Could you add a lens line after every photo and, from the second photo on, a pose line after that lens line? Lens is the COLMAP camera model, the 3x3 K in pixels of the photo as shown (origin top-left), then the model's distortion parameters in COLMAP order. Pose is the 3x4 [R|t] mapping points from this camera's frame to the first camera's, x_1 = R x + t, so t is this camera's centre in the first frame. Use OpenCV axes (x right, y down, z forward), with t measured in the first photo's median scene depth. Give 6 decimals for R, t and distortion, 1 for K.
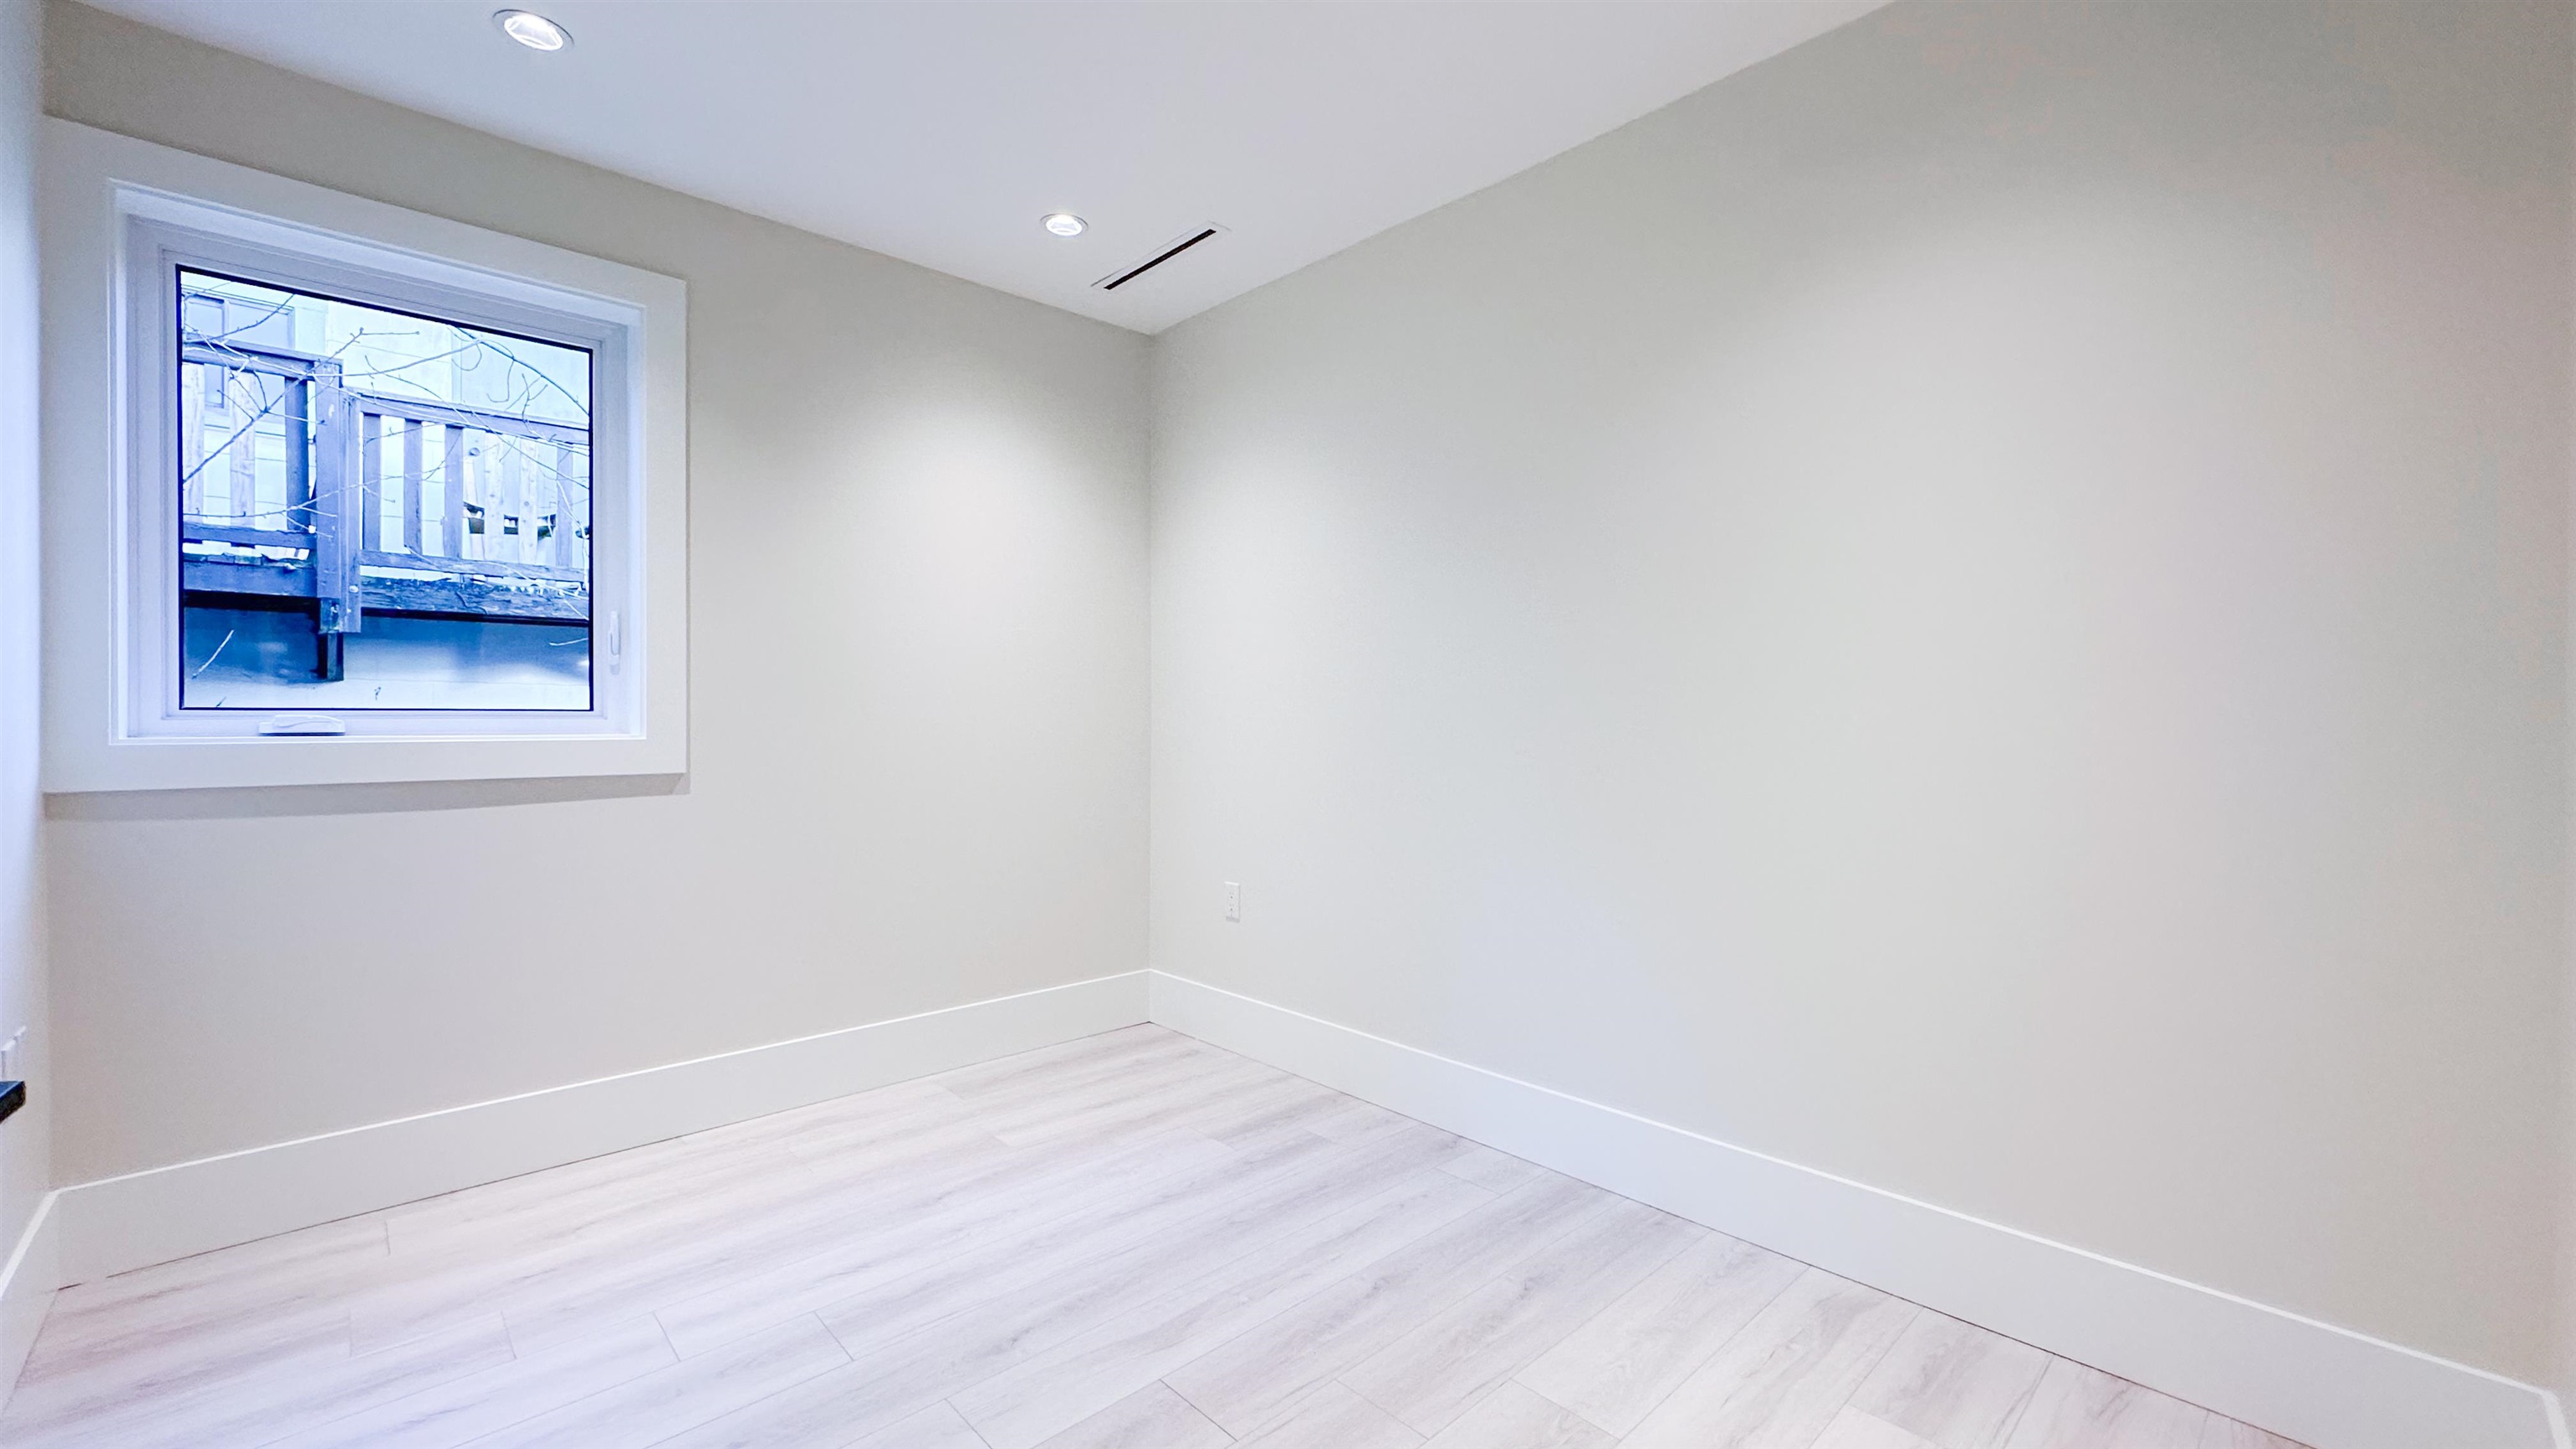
lens RADIAL K [[1016.0, 0, 1288.0], [0, 1016.0, 724.5], [0, 0, 1]] dist [-0.001840, 0.000283]
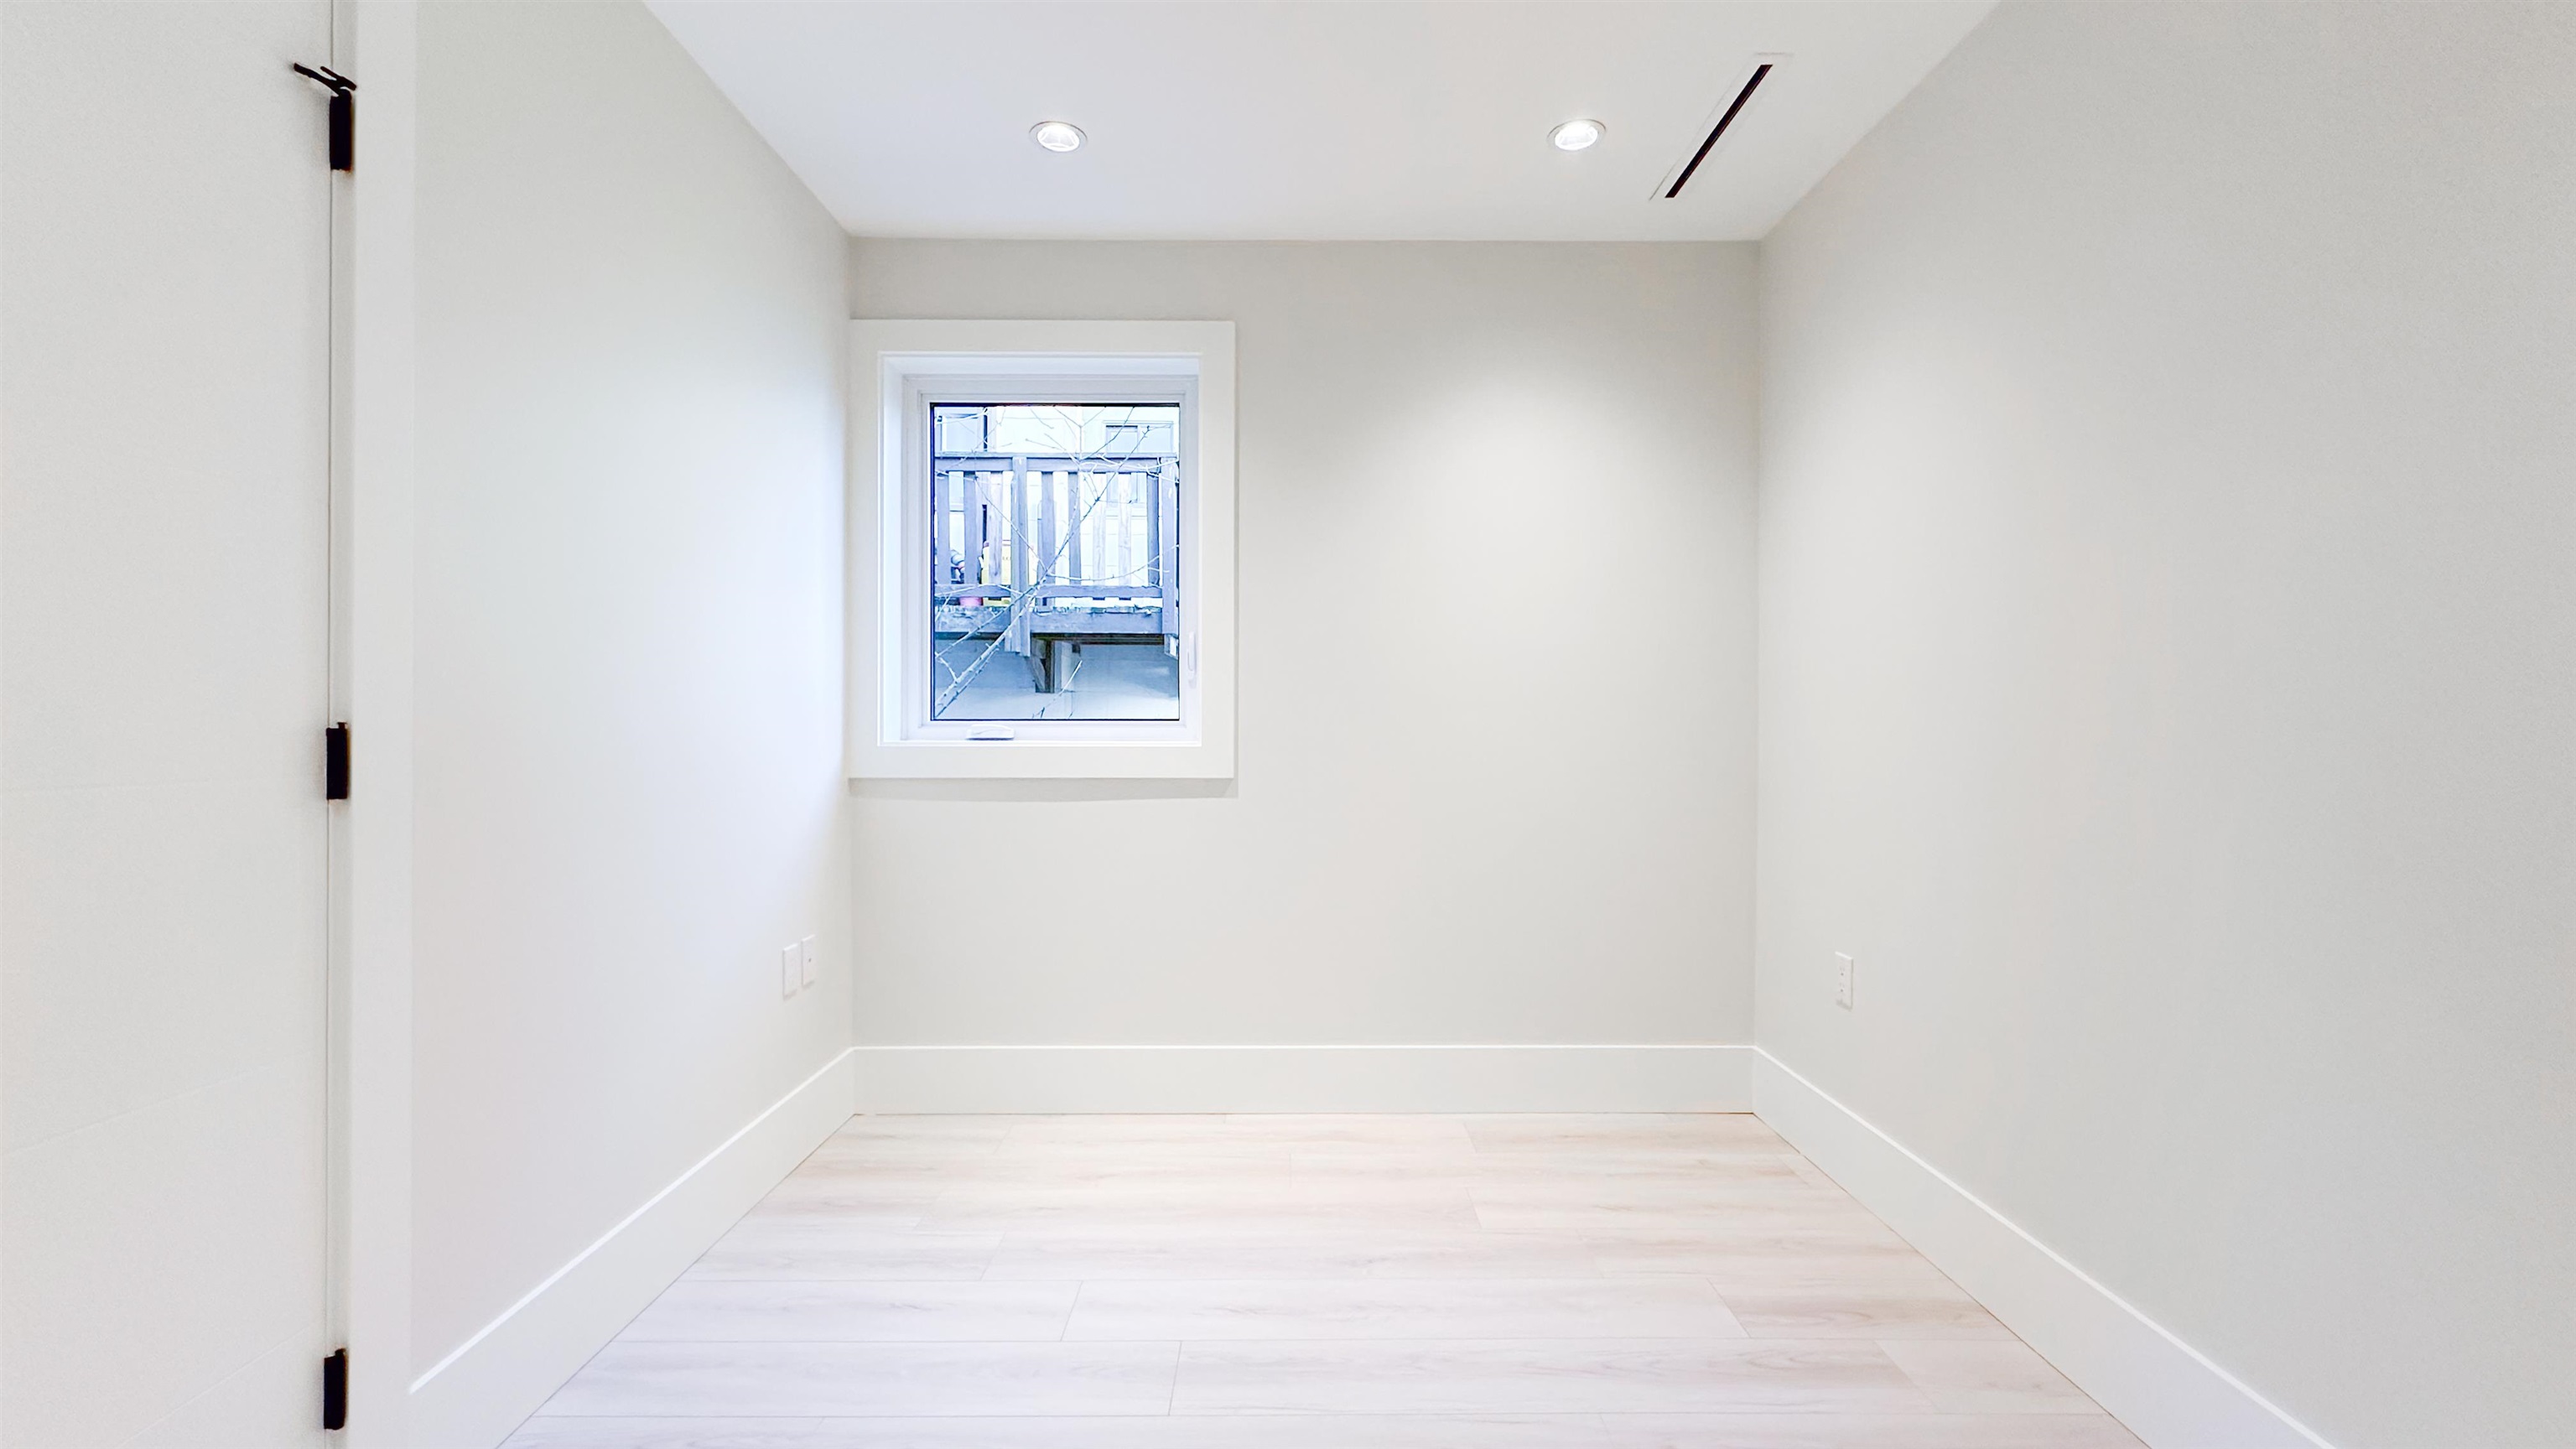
lens RADIAL K [[1026.0, 0, 1294.6], [0, 1026.0, 729.2], [0, 0, 1]] dist [0.001522, 0.000592]
pose [[0.736466, 0.006414, -0.676444, 0.191576], [-0.004752, 0.999979, 0.004308, -0.009305], [0.676458, 0.000042, 0.736481, 0.242235]]
